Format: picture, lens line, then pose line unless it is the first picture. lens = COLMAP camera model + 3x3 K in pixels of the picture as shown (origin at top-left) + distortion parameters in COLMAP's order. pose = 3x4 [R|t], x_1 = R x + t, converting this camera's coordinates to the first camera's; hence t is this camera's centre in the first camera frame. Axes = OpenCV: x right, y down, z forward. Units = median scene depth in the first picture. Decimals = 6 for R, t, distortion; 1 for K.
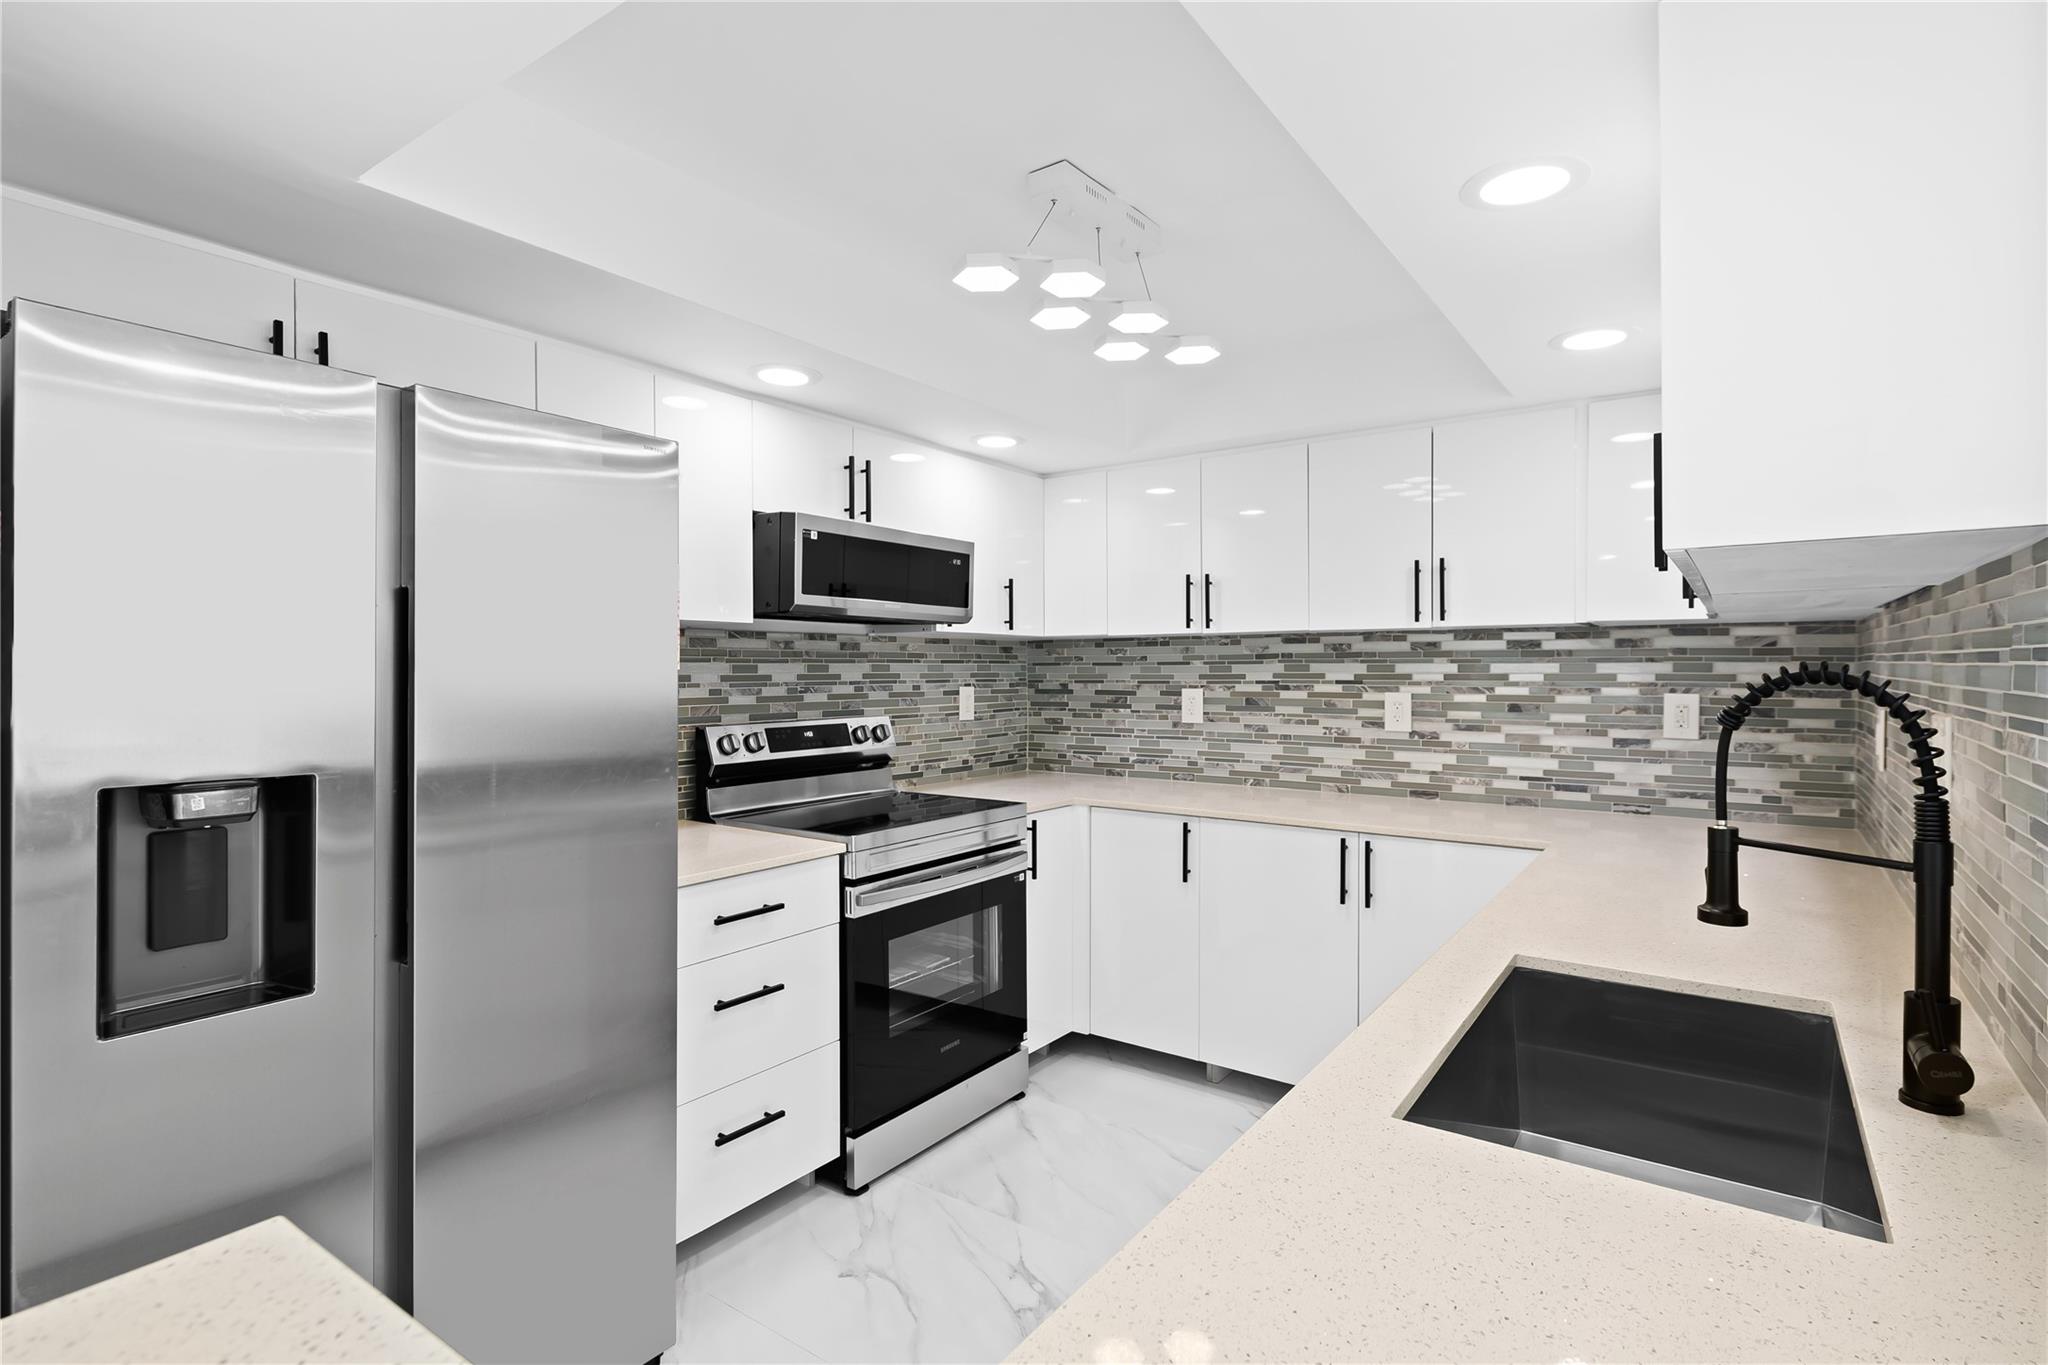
lens RADIAL K [[994.9, 0, 1009.9], [0, 994.9, 683.5], [0, 0, 1]] dist [-0.002801, -0.000899]
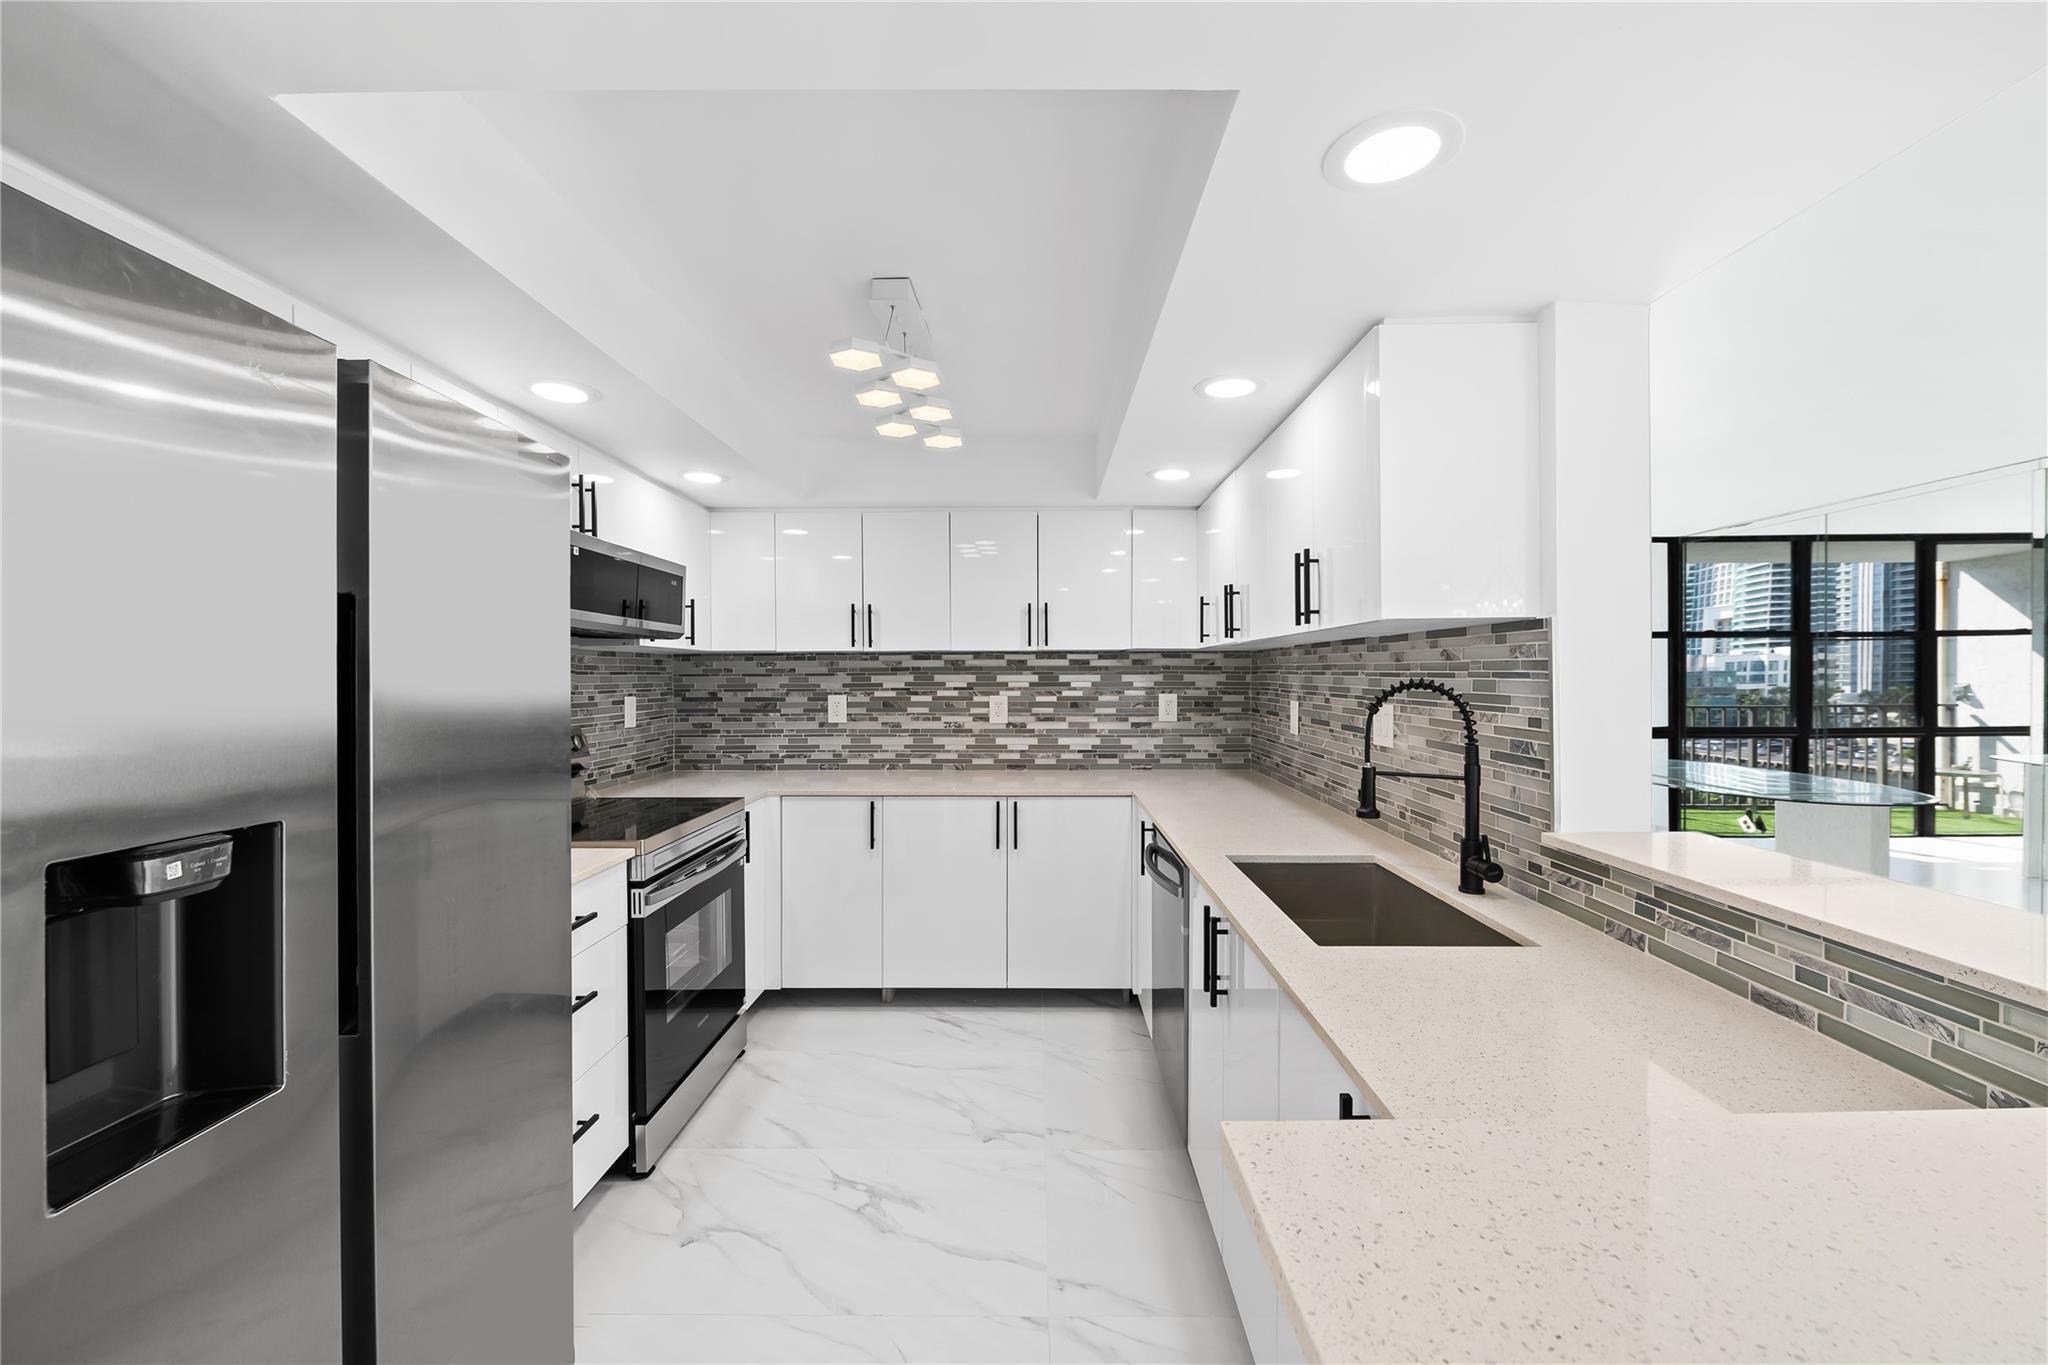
lens RADIAL K [[808.7, 0, 1032.4], [0, 808.7, 688.5], [0, 0, 1]] dist [-0.008137, -0.000719]
pose [[0.813983, -0.010752, 0.580789, -0.250664], [0.010352, 0.999938, 0.004004, -0.005470], [-0.580796, 0.002753, 0.814044, 0.046792]]
